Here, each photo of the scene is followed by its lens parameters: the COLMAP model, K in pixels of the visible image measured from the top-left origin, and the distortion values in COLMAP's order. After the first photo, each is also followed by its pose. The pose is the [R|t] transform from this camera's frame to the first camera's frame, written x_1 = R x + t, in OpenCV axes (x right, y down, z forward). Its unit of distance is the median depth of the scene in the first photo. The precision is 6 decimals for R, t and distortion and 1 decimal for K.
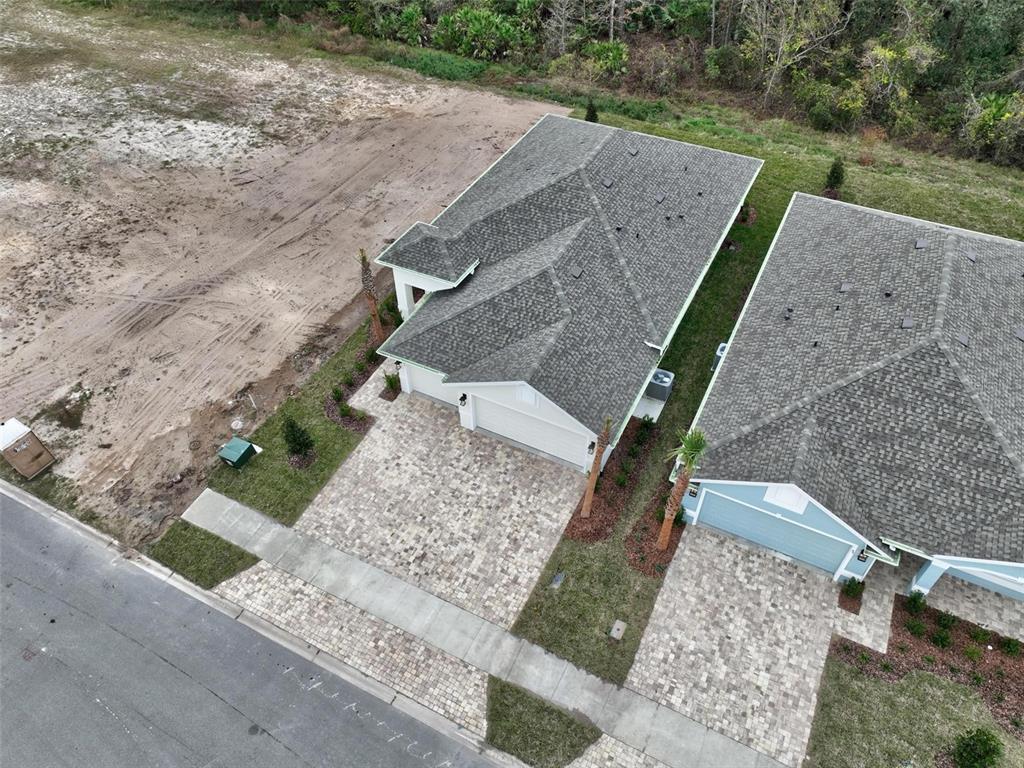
lens RADIAL K [[720.6, 0, 514.2], [0, 720.6, 387.2], [0, 0, 1]] dist [-0.001592, 0.019660]
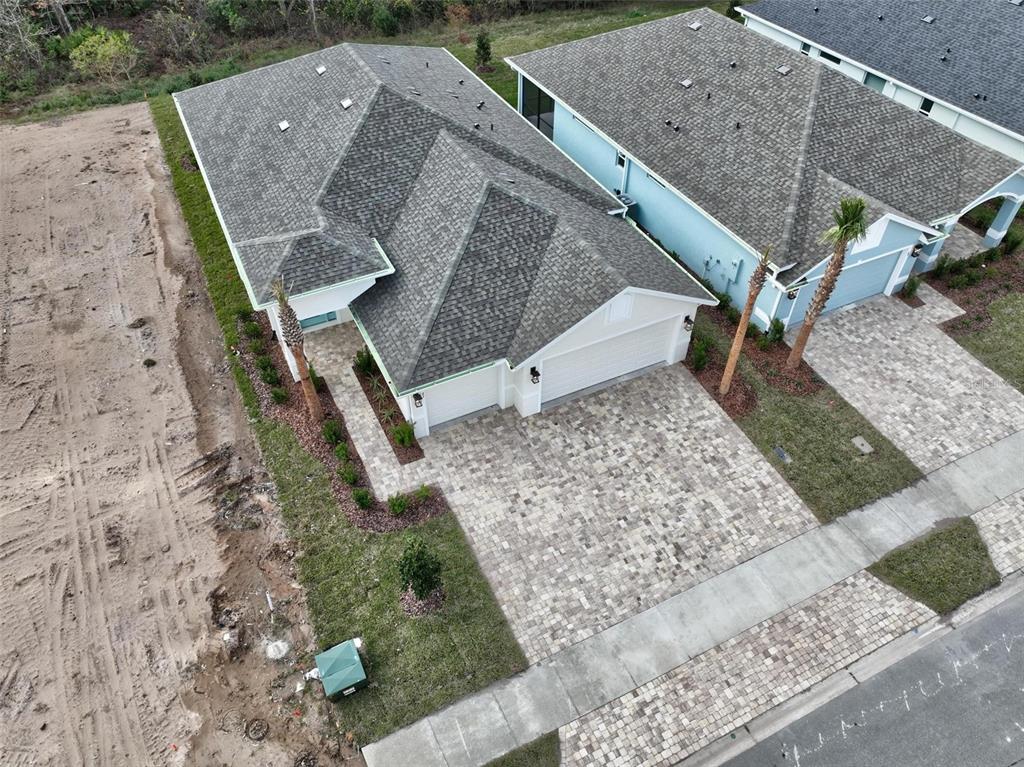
lens RADIAL K [[720.6, 0, 514.0], [0, 720.6, 385.6], [0, 0, 1]] dist [-0.001592, 0.019660]
pose [[0.602090, -0.556258, 0.572769, -0.599168], [0.562918, 0.804482, 0.189558, -0.147405], [-0.566226, 0.208291, 0.797498, 0.492581]]
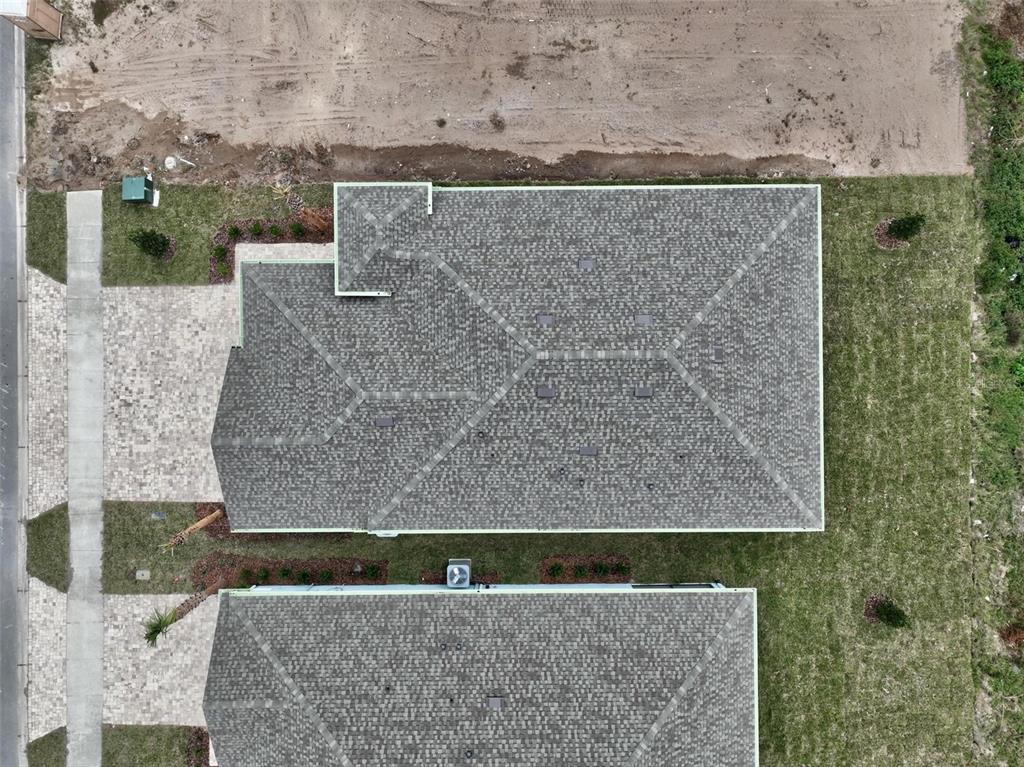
lens RADIAL K [[720.6, 0, 512.4], [0, 720.6, 386.5], [0, 0, 1]] dist [-0.001592, 0.019660]
pose [[0.456872, 0.889501, -0.007500, 0.153465], [-0.628339, 0.328677, 0.705097, -1.072000], [0.629649, -0.317427, 0.709071, 0.600166]]
